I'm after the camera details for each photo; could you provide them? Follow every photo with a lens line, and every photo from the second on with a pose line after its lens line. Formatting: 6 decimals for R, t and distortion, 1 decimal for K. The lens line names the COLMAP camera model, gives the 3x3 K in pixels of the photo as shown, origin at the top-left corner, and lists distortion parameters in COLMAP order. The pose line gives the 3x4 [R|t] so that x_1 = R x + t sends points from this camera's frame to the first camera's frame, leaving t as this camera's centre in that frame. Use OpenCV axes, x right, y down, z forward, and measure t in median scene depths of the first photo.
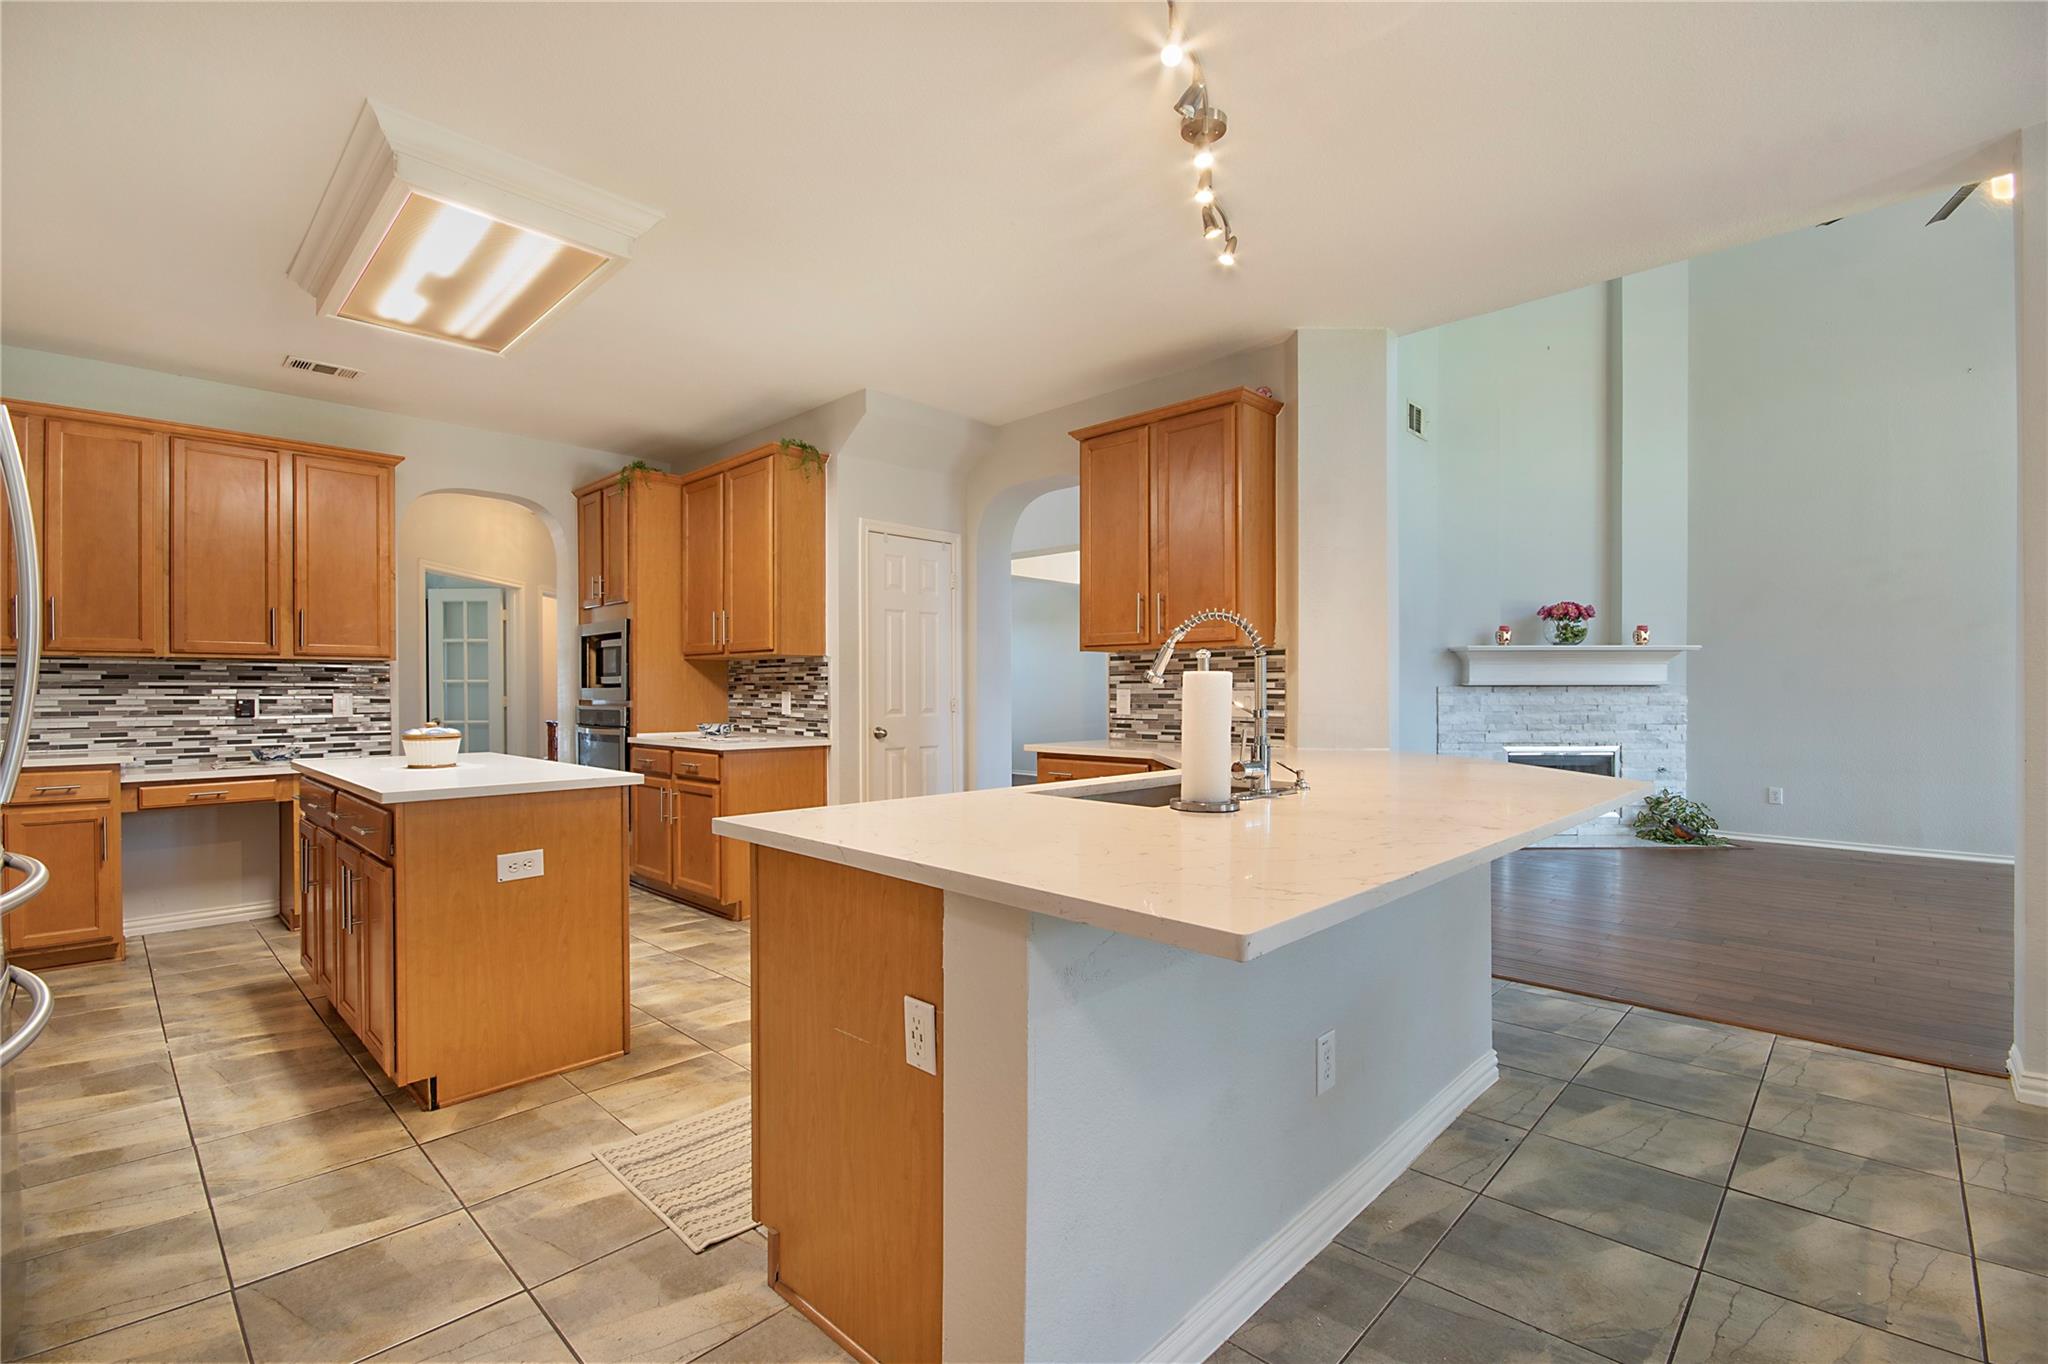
lens RADIAL K [[912.2, 0, 1025.3], [0, 912.2, 695.3], [0, 0, 1]] dist [-0.000128, -0.000994]
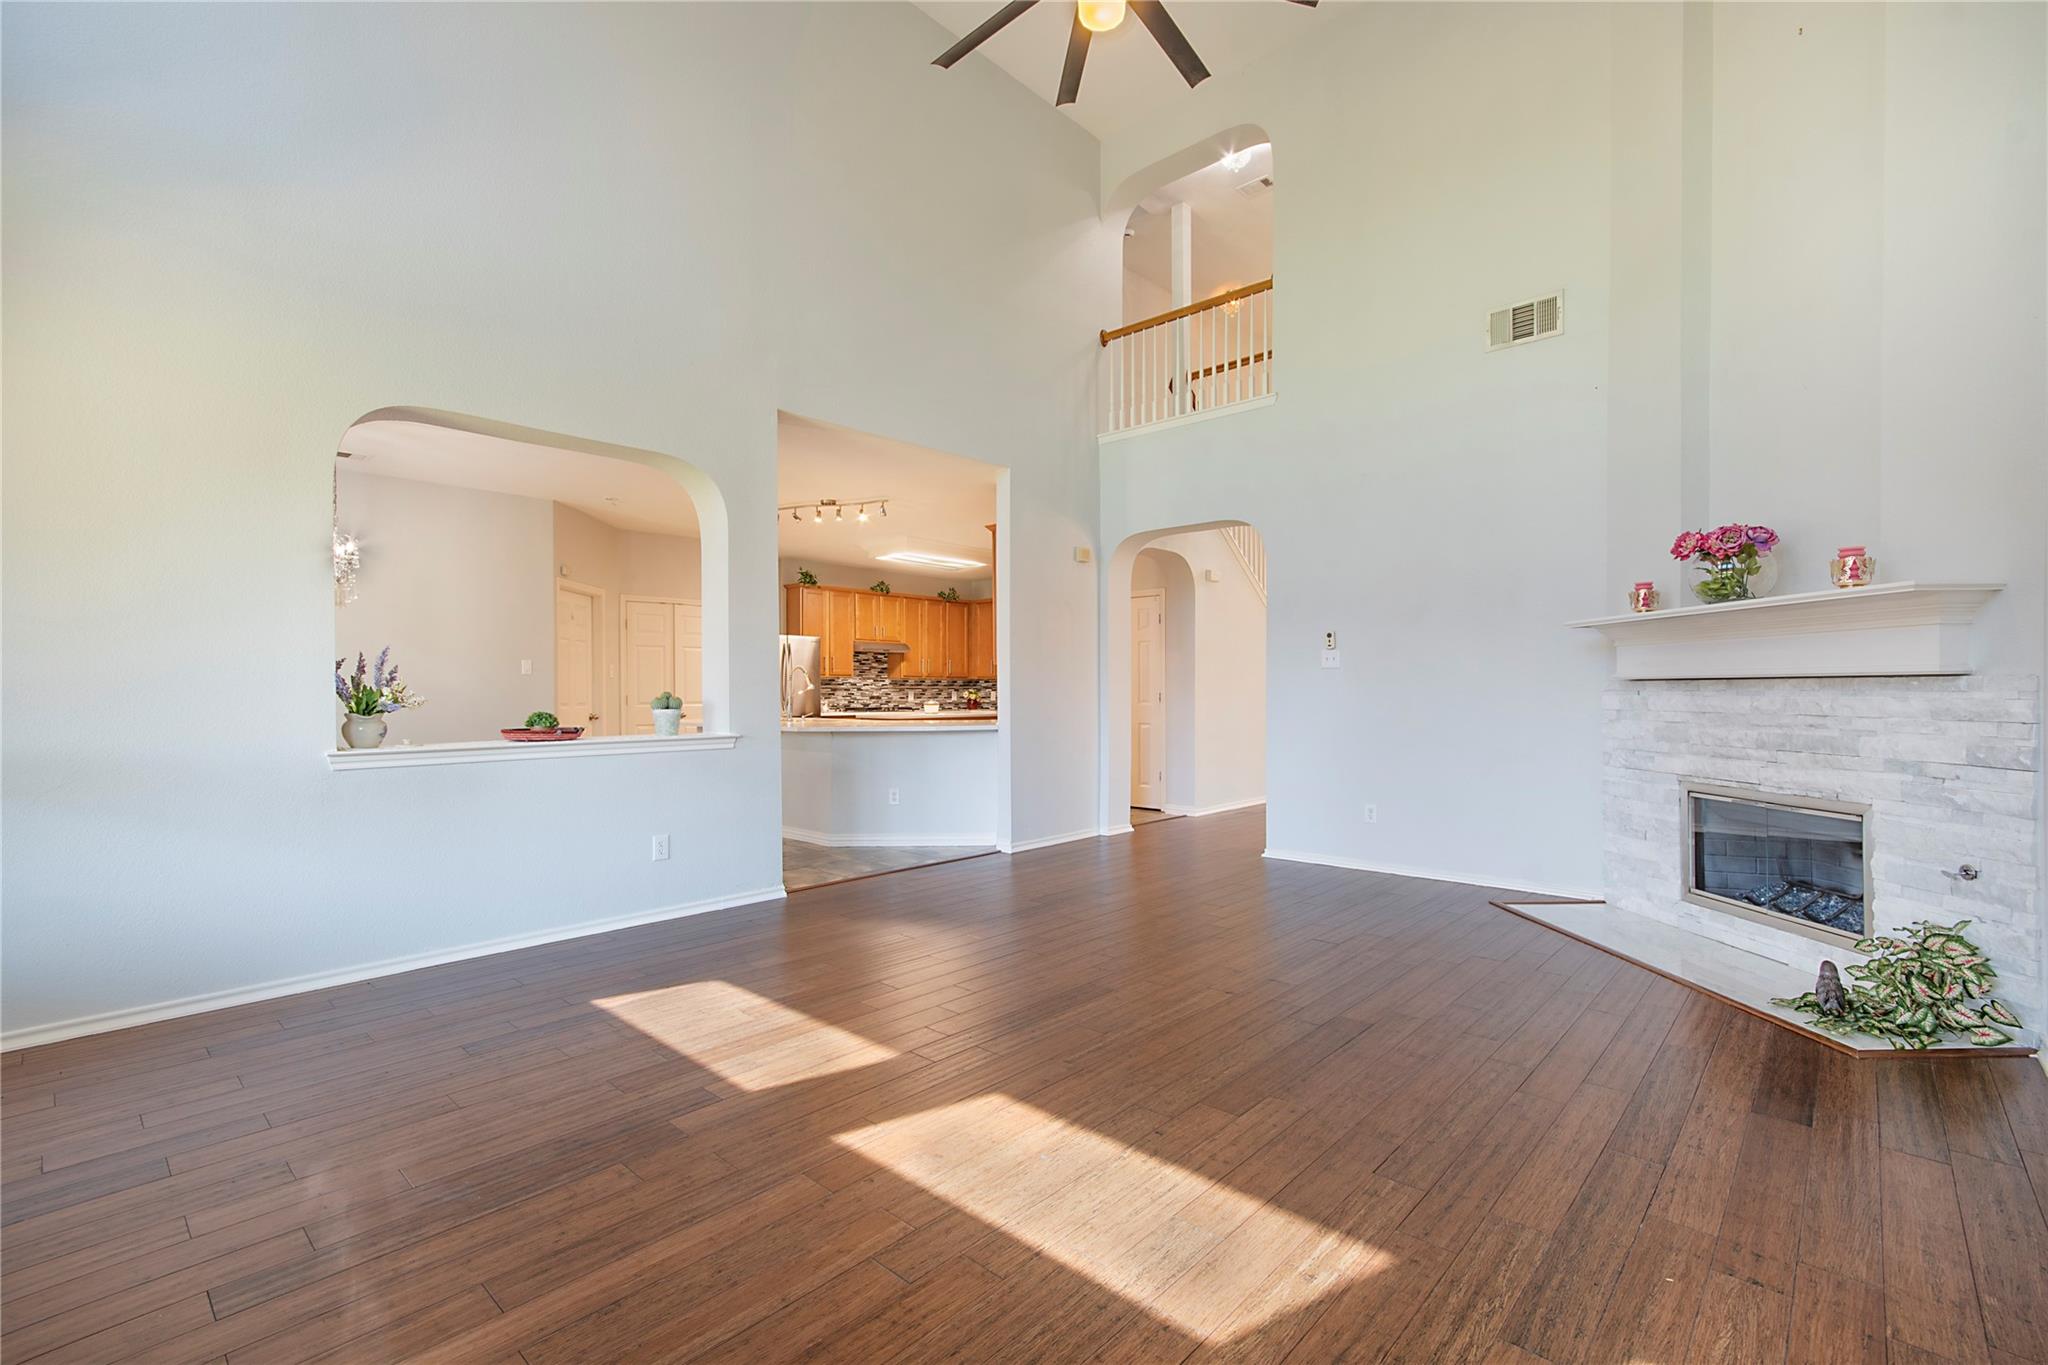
lens RADIAL K [[912.2, 0, 1025.3], [0, 912.2, 695.8], [0, 0, 1]] dist [-0.000128, -0.000994]
pose [[0.031208, 0.009999, -0.999463, 1.105119], [-0.002506, 0.999948, 0.009925, -0.003984], [0.999510, 0.002194, 0.031232, 0.555052]]
